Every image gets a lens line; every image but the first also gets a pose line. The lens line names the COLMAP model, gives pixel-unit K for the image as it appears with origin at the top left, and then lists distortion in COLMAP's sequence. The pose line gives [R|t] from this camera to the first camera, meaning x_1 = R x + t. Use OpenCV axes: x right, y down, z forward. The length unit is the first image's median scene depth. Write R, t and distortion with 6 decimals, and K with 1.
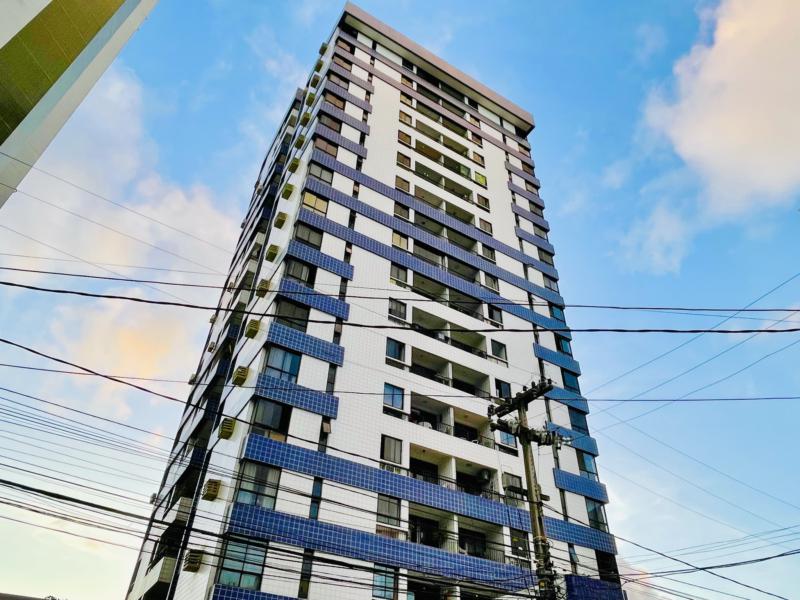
lens RADIAL K [[559.8, 0, 400.0], [0, 559.8, 300.0], [0, 0, 1]] dist [-0.001939, -0.002613]
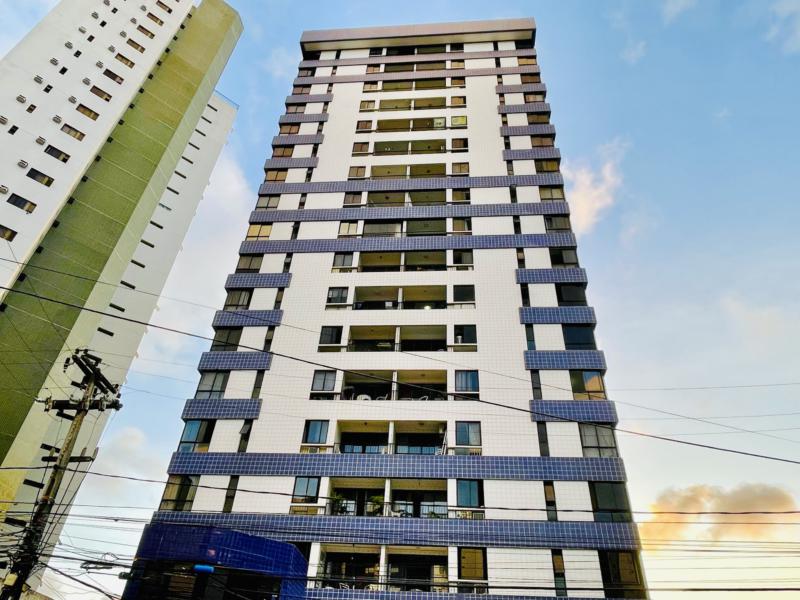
lens RADIAL K [[559.8, 0, 400.0], [0, 559.8, 300.0], [0, 0, 1]] dist [-0.001939, -0.002613]
pose [[0.814514, -0.360523, -0.454522, 0.554355], [0.360168, 0.928439, -0.091001, 0.159361], [0.454803, -0.089582, 0.886075, 0.149825]]
